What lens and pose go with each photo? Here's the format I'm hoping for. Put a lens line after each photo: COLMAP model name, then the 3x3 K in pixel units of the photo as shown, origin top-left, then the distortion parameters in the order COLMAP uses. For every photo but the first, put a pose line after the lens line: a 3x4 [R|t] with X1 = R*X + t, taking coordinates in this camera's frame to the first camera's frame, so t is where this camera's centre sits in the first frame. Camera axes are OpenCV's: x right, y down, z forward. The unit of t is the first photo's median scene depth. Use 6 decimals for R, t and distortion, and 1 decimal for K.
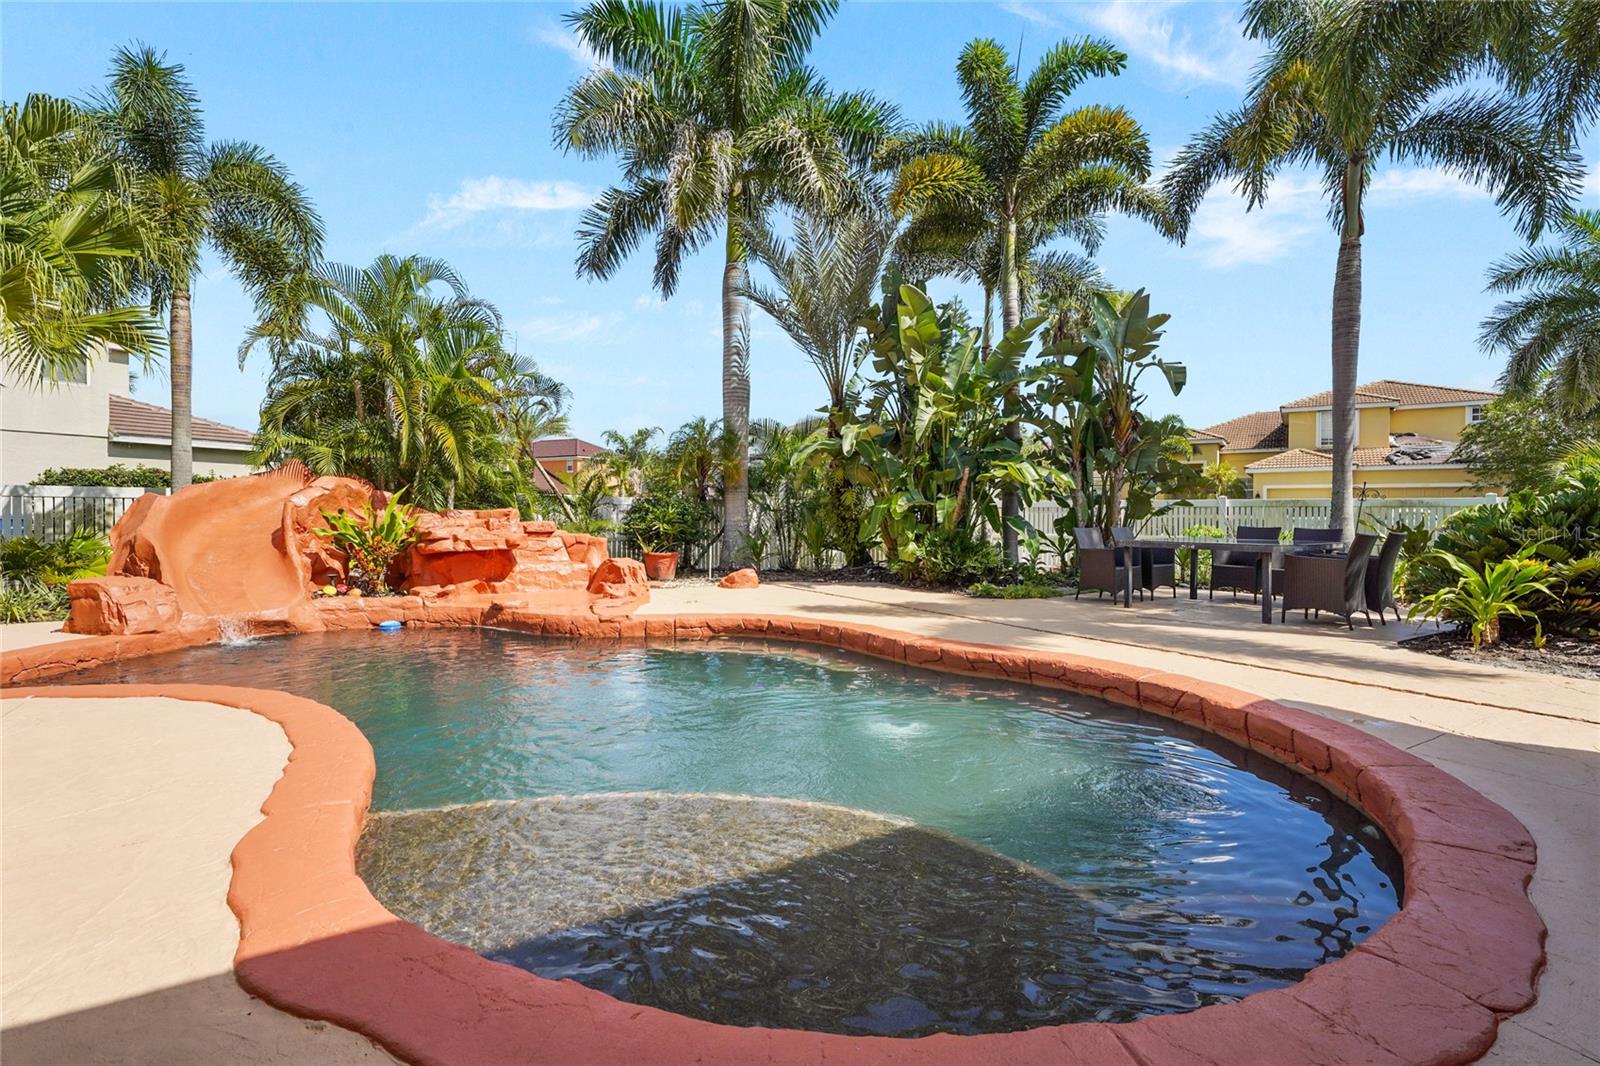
lens RADIAL K [[730.1, 0, 797.5], [0, 730.1, 520.9], [0, 0, 1]] dist [0.001224, -0.000269]
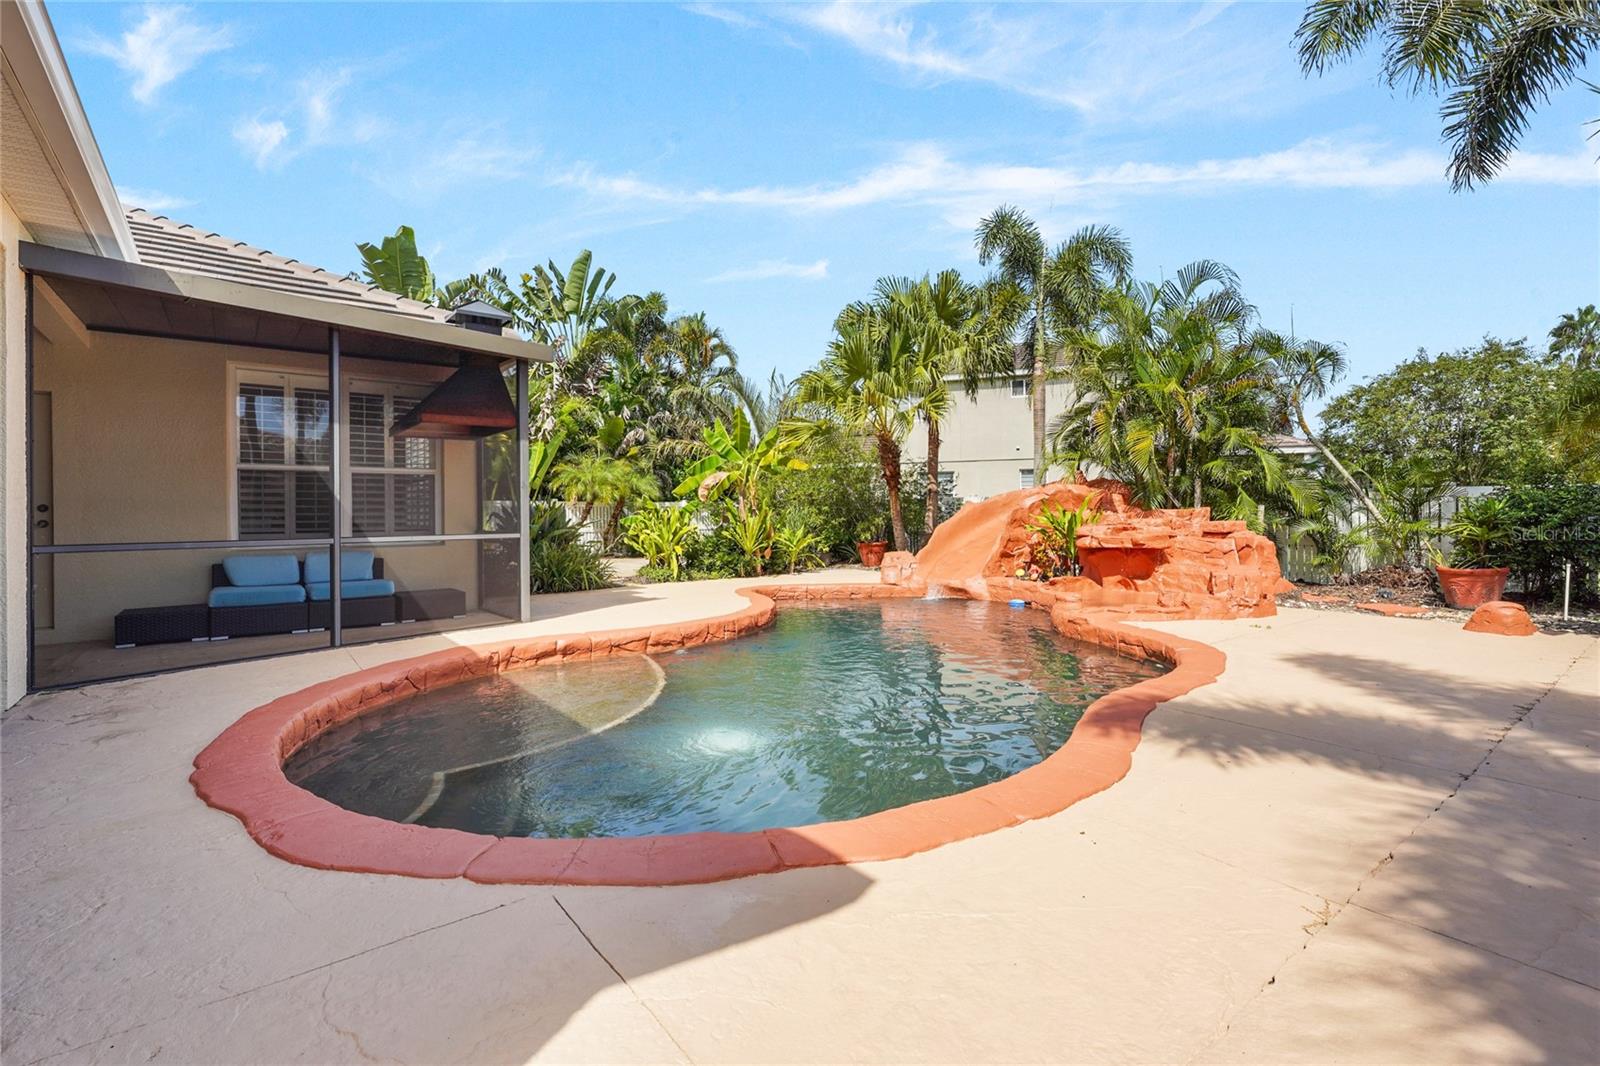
lens RADIAL K [[721.3, 0, 801.5], [0, 721.3, 514.5], [0, 0, 1]] dist [-0.001119, 0.000187]
pose [[0.115882, -0.002777, -0.993259, 0.476962], [-0.002382, 0.999992, -0.003074, -0.003125], [0.993260, 0.002723, 0.115875, 0.371376]]
